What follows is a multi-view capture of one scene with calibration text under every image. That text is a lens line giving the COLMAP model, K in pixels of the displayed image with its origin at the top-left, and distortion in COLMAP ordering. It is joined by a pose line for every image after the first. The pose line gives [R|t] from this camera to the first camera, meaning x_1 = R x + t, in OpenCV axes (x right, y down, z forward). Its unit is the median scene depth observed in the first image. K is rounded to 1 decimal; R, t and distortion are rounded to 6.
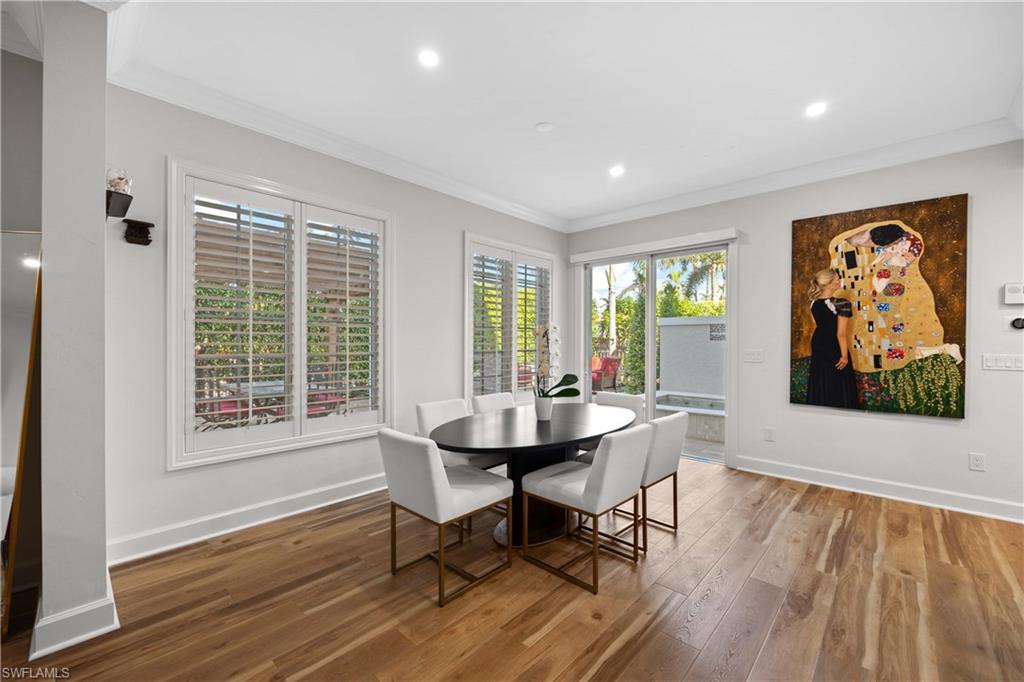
lens RADIAL K [[410.4, 0, 523.2], [0, 410.4, 346.4], [0, 0, 1]] dist [-0.002113, 0.000511]
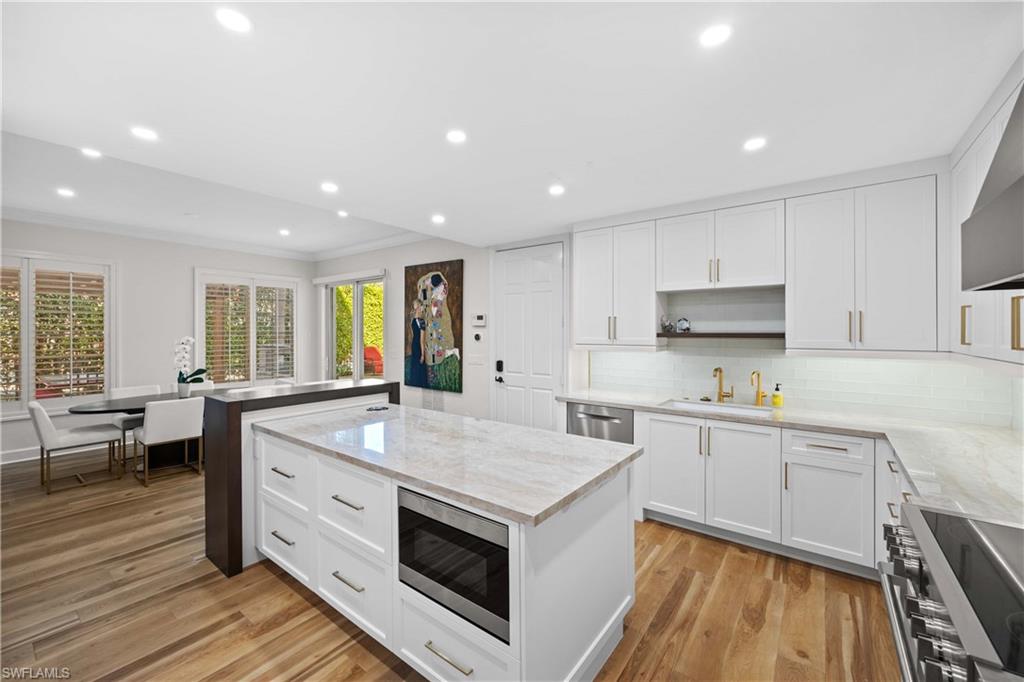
lens RADIAL K [[410.4, 0, 521.1], [0, 410.4, 332.2], [0, 0, 1]] dist [-0.002113, 0.000511]
pose [[0.996351, -0.001462, 0.085340, 1.038474], [0.002003, 0.999978, -0.006250, -0.054205], [-0.085329, 0.006398, 0.996332, -0.614691]]
